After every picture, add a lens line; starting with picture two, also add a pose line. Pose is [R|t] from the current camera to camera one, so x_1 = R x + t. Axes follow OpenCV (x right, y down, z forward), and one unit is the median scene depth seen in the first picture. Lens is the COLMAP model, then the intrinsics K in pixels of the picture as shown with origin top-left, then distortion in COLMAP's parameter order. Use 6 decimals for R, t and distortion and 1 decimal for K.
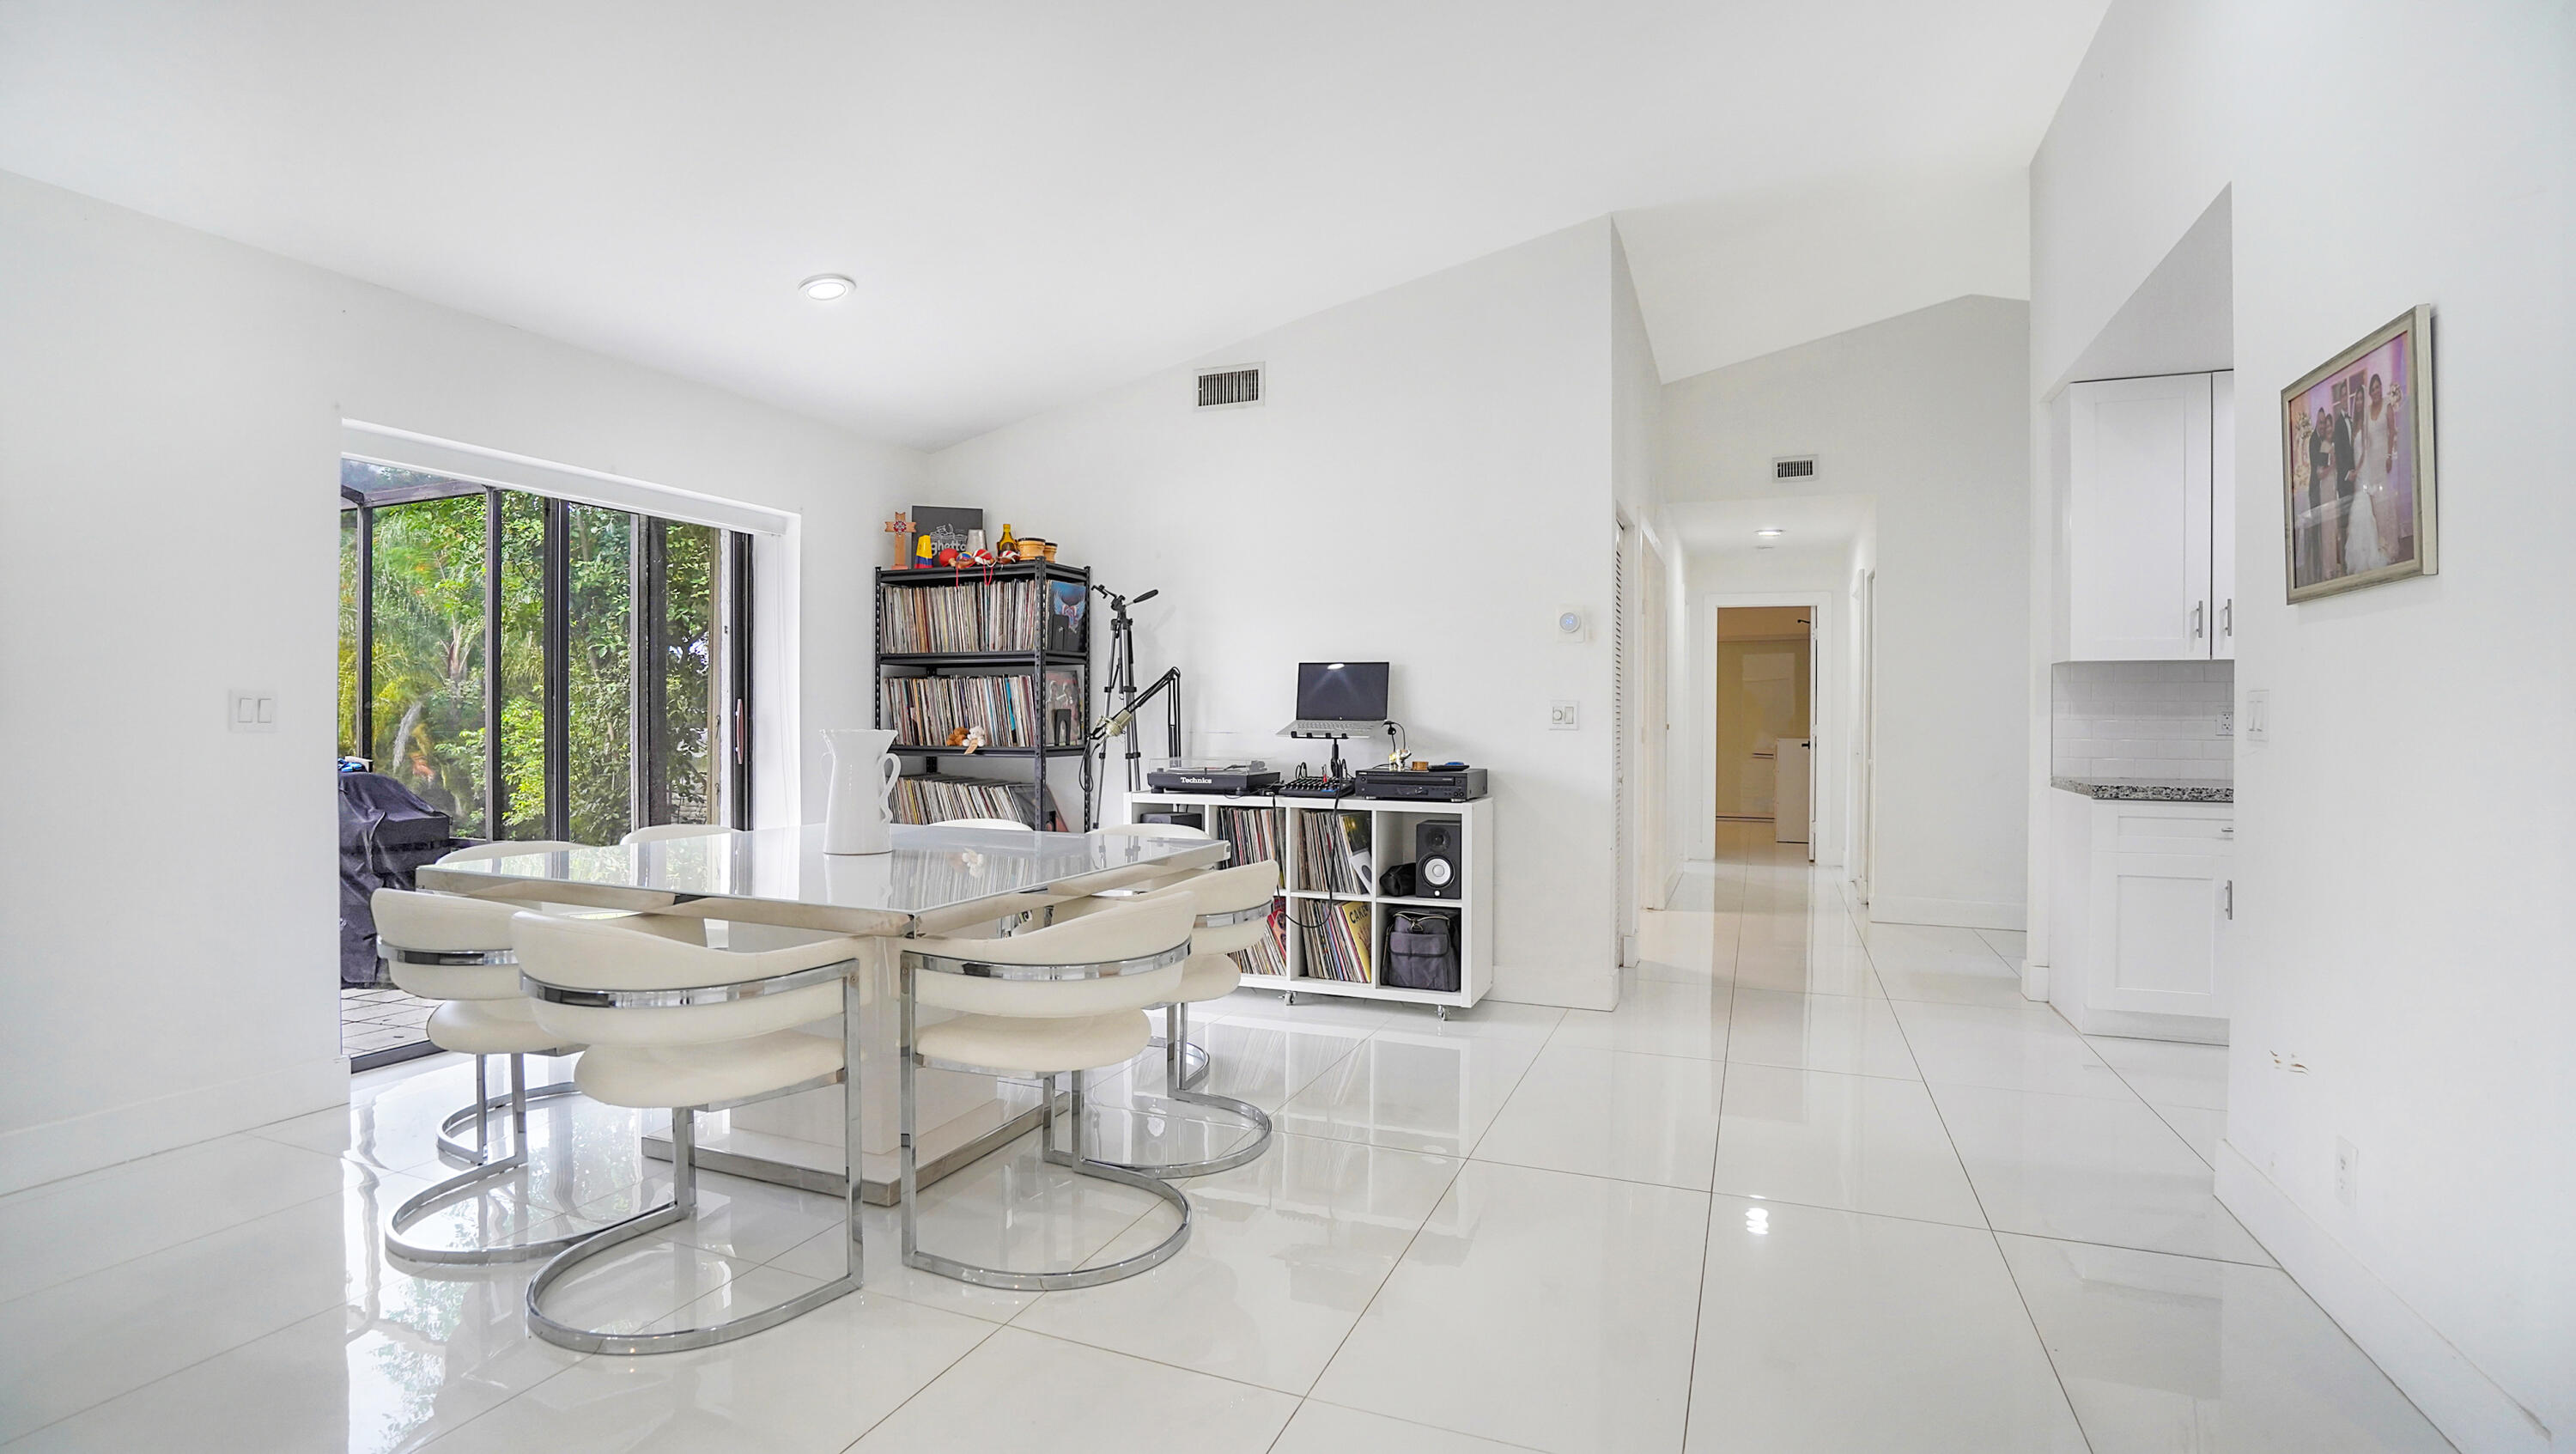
lens RADIAL K [[1199.5, 0, 1271.7], [0, 1199.5, 719.3], [0, 0, 1]] dist [-0.052660, 0.011037]
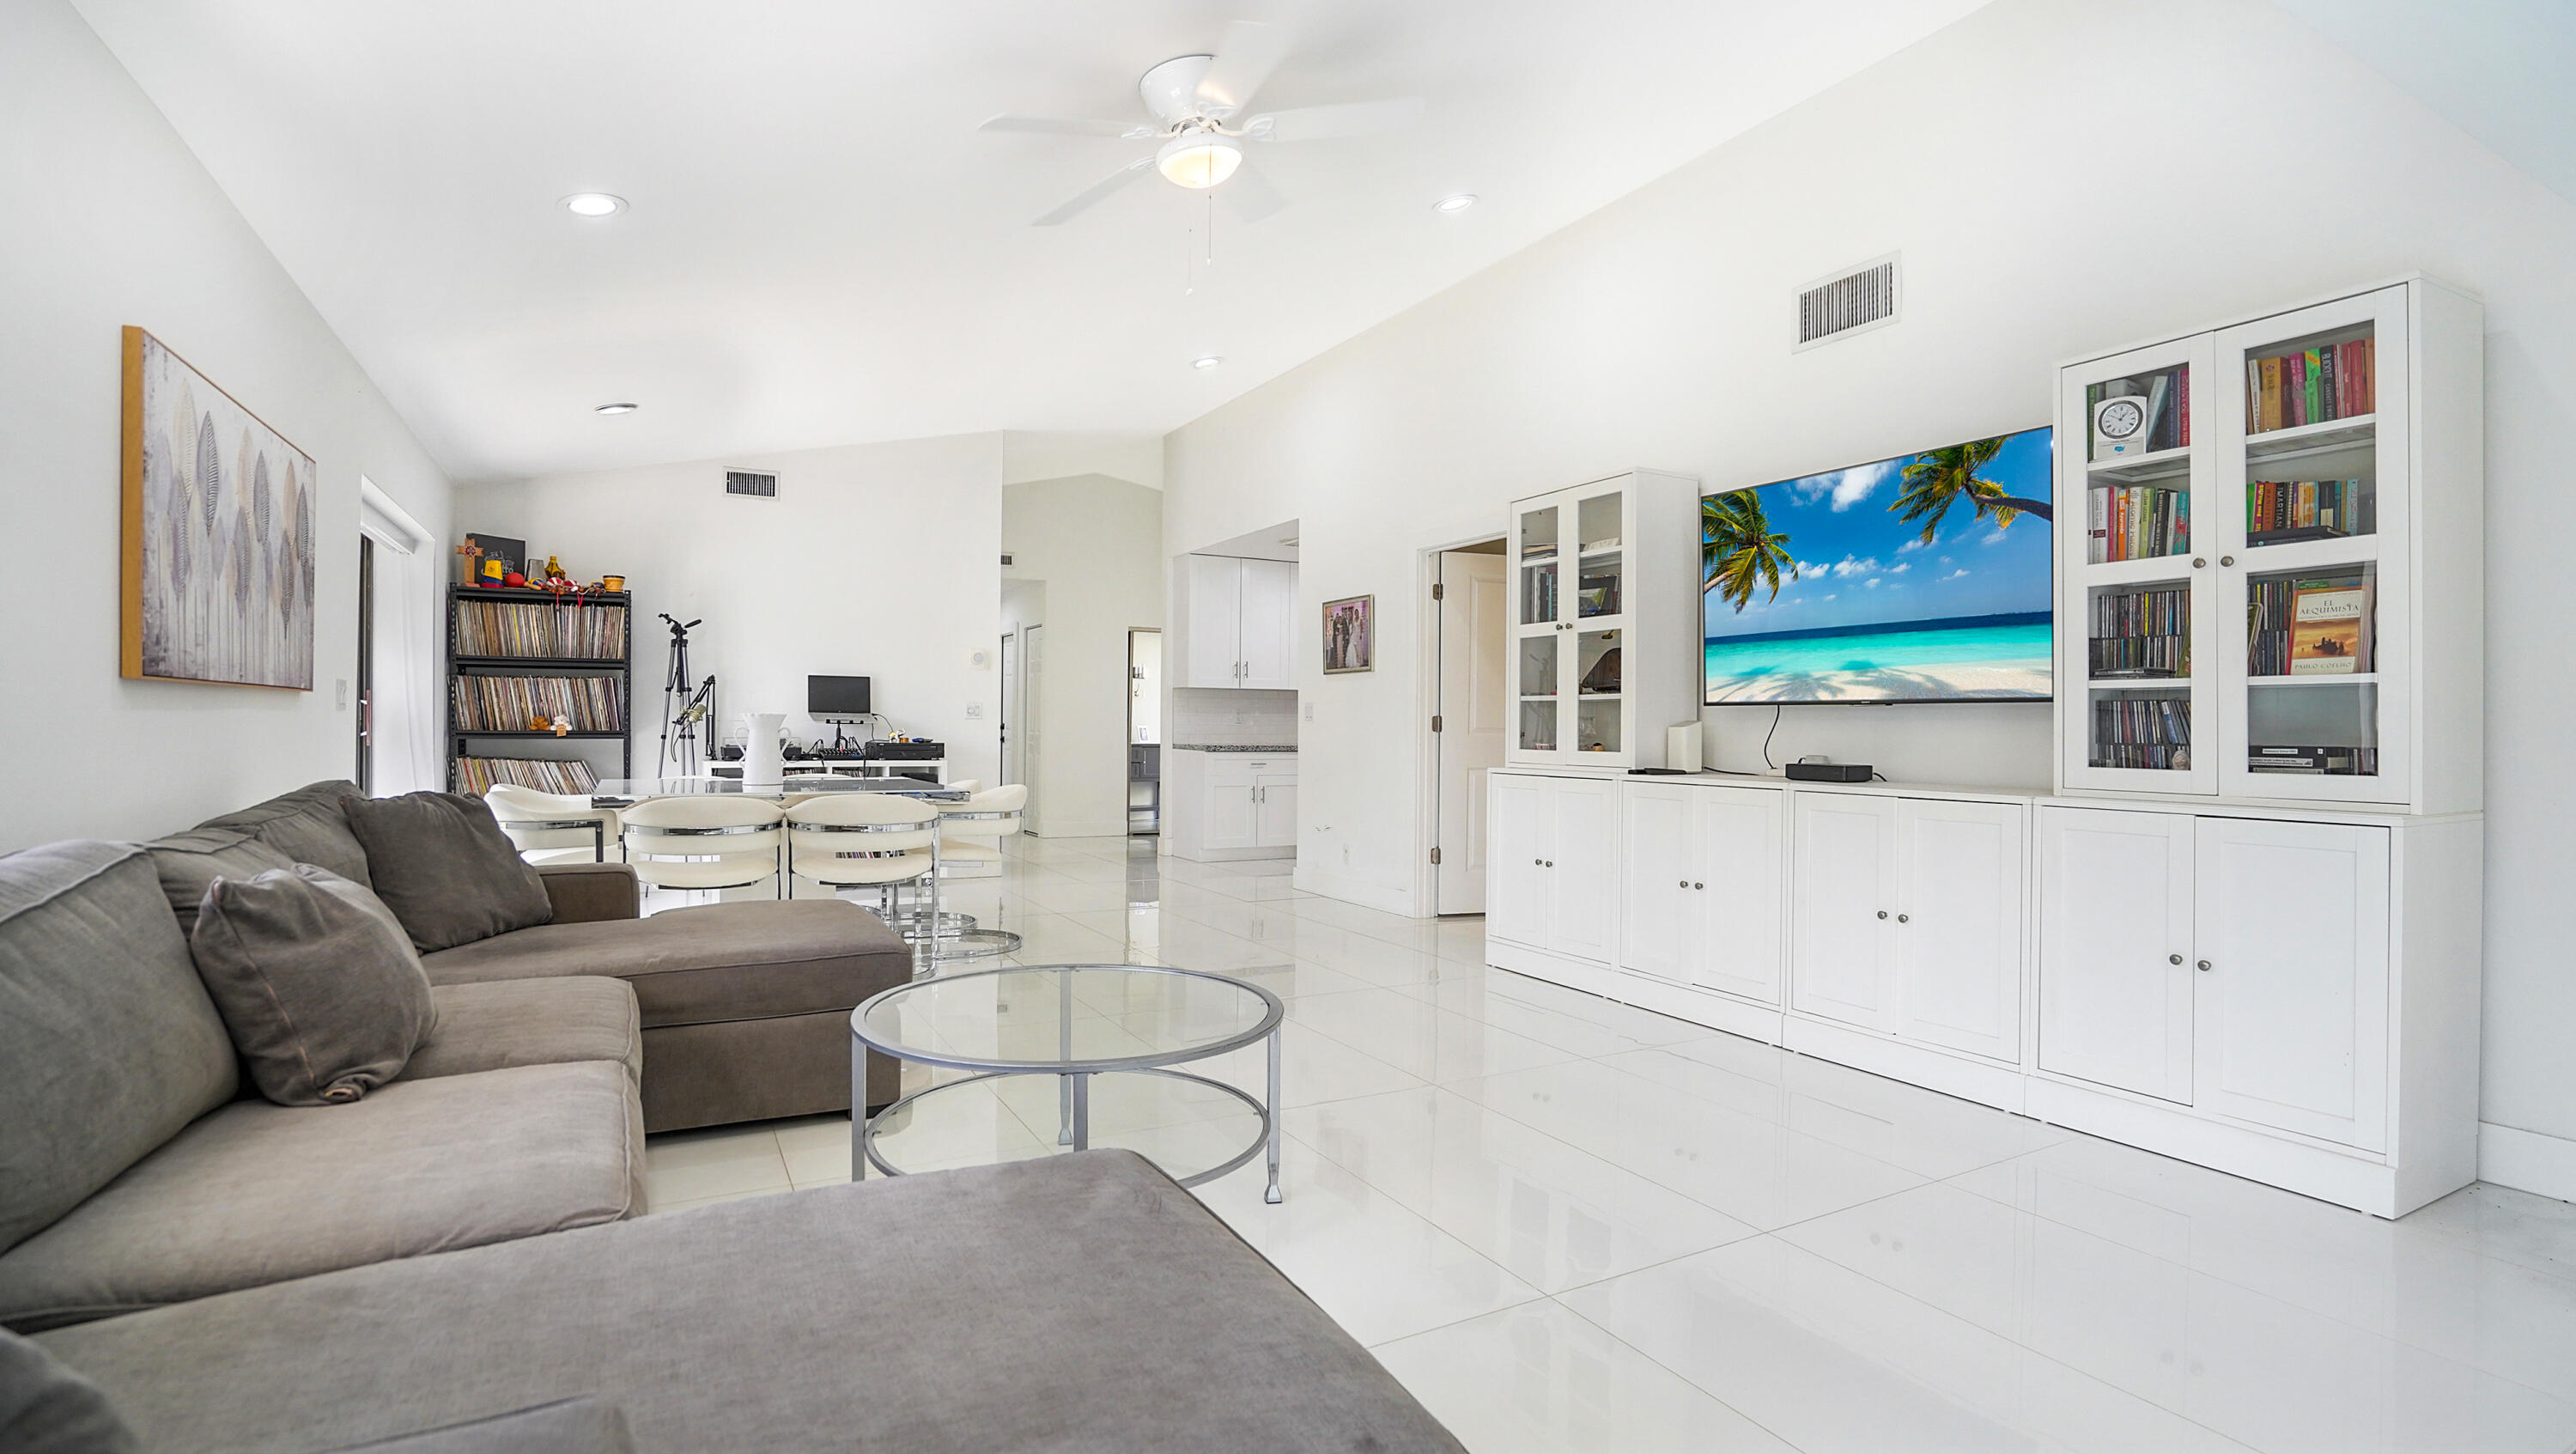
lens RADIAL K [[1199.5, 0, 1270.3], [0, 1199.5, 710.3], [0, 0, 1]] dist [-0.052660, 0.011037]
pose [[0.639593, 0.010728, 0.768639, -0.767324], [-0.002168, 0.999924, -0.012153, 0.015150], [-0.768711, 0.006106, 0.639567, -0.423620]]
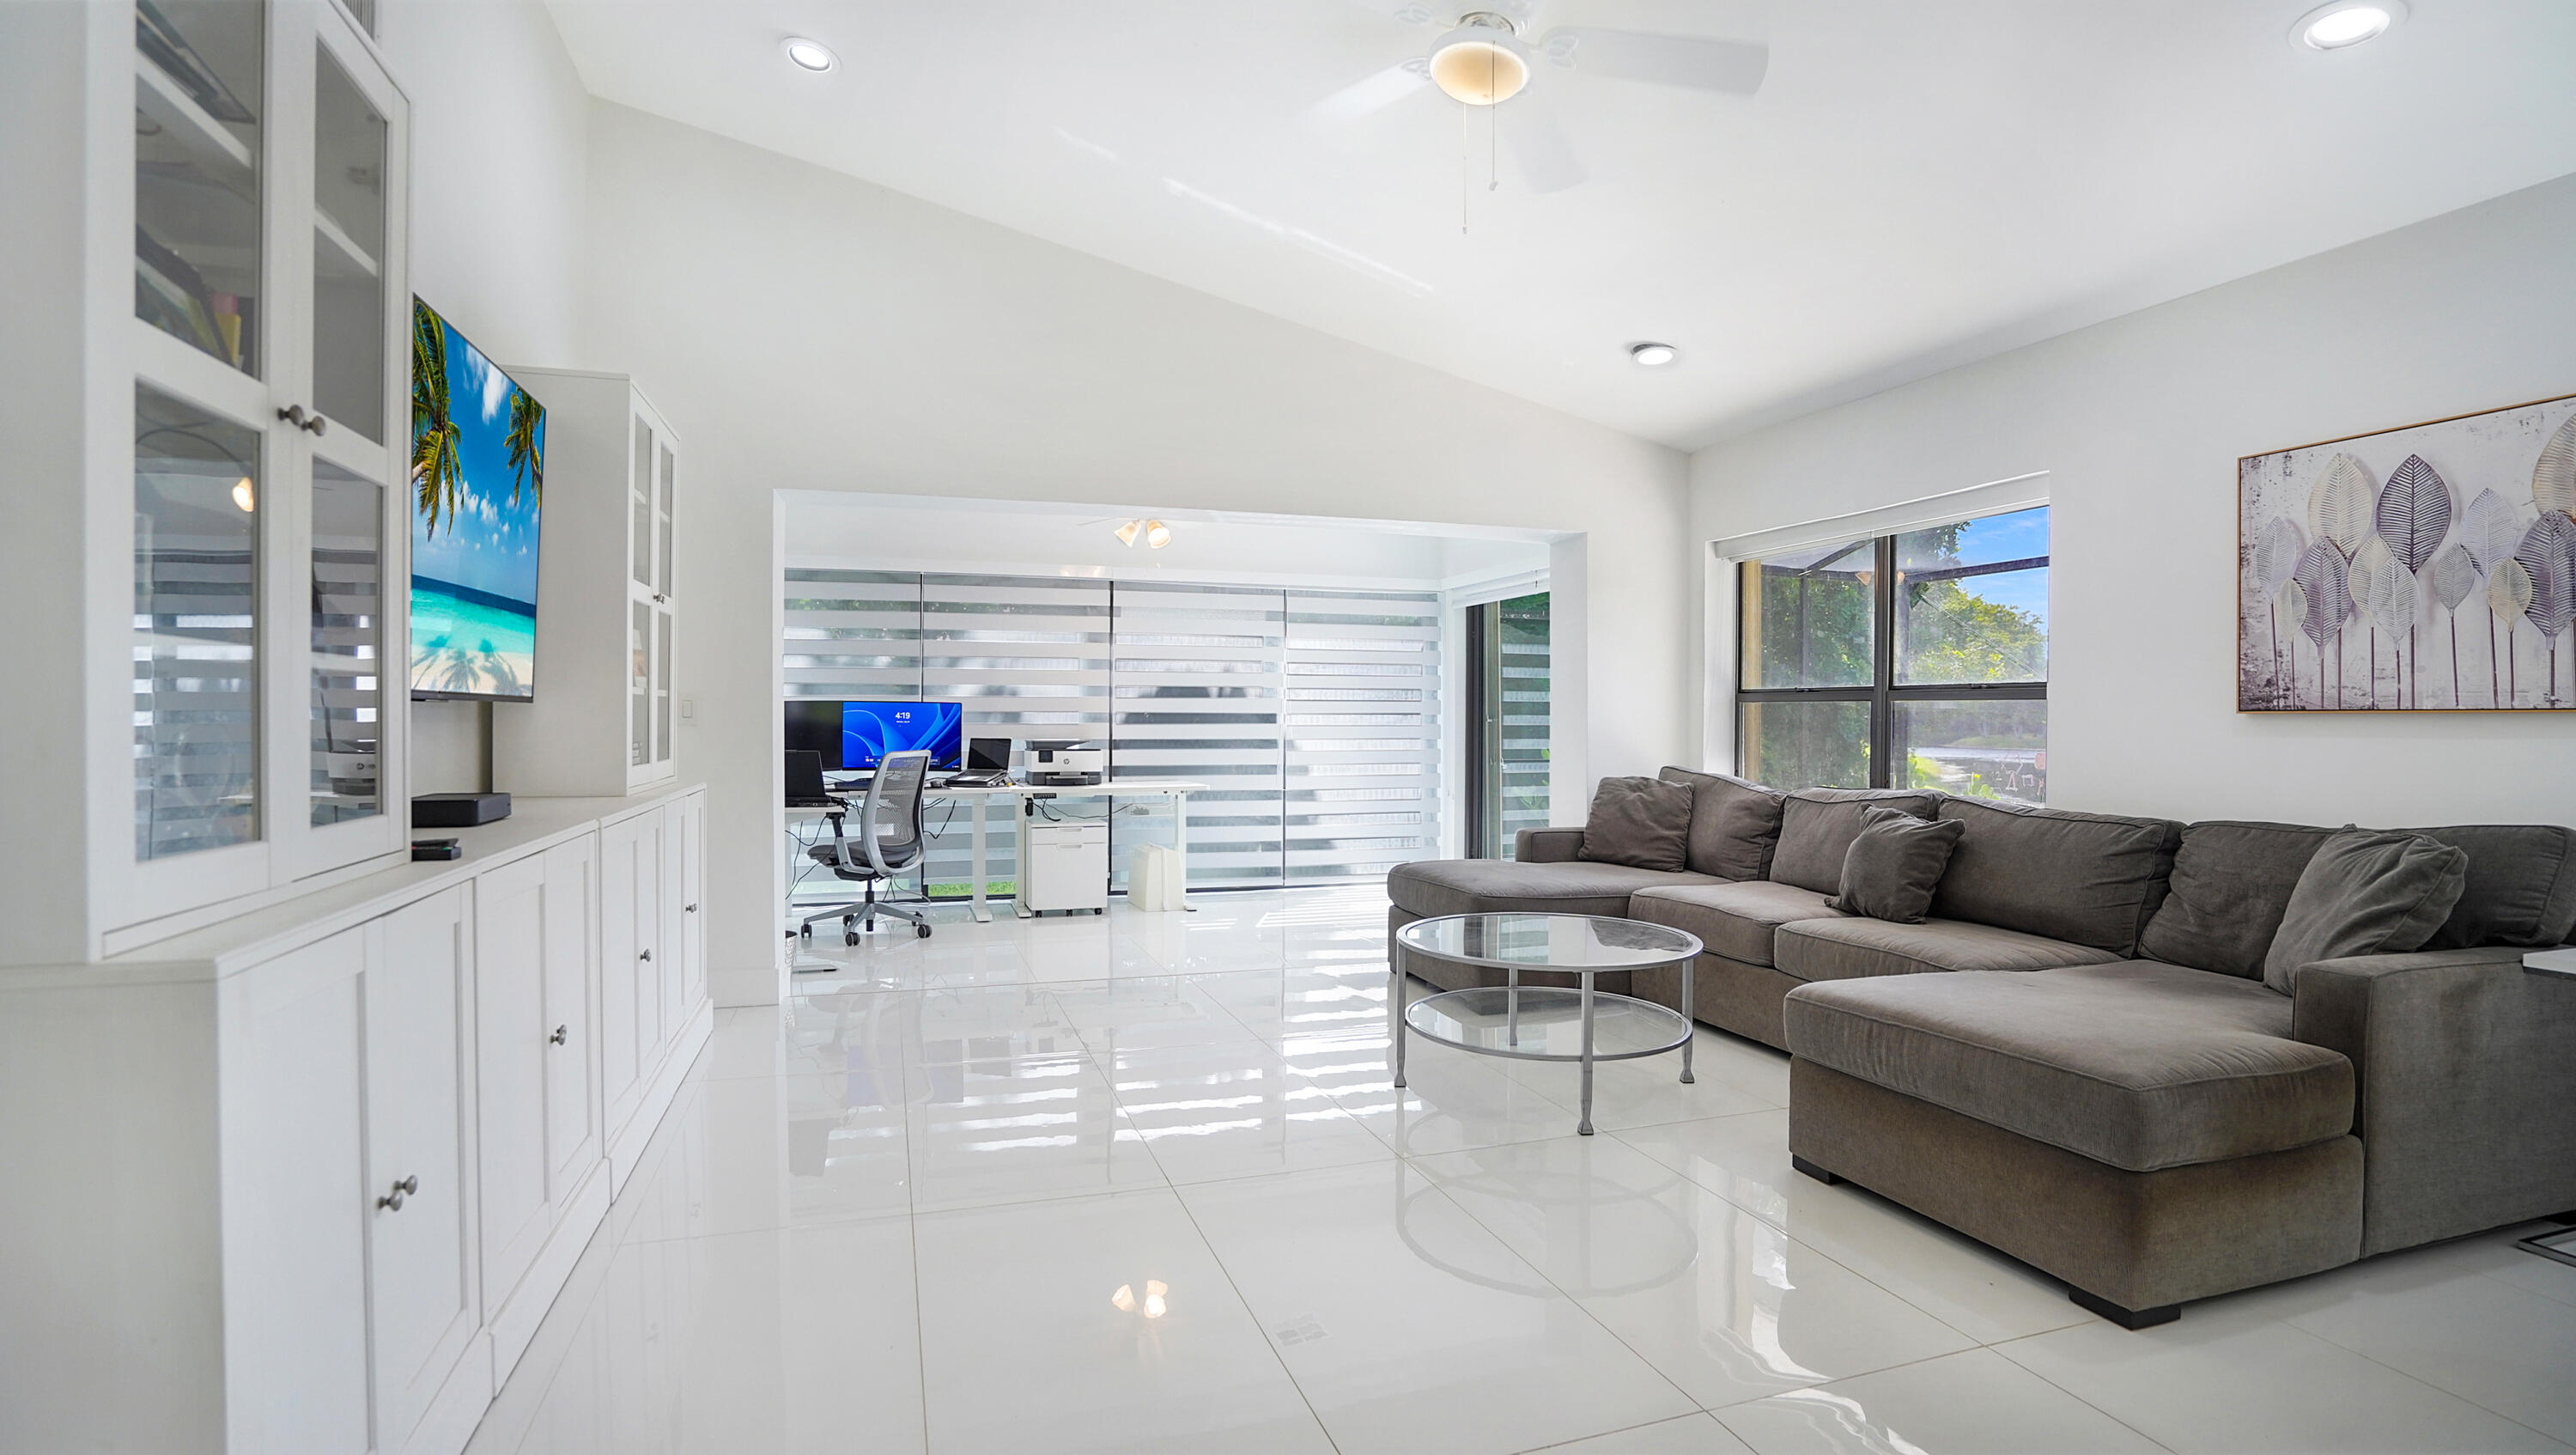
lens RADIAL K [[1199.5, 0, 1288.1], [0, 1199.5, 736.2], [0, 0, 1]] dist [-0.052660, 0.011037]
pose [[-0.766307, 0.006722, -0.642439, 0.150544], [-0.008351, 0.999757, 0.020421, 0.001324], [0.642420, 0.021014, -0.766064, 0.412785]]
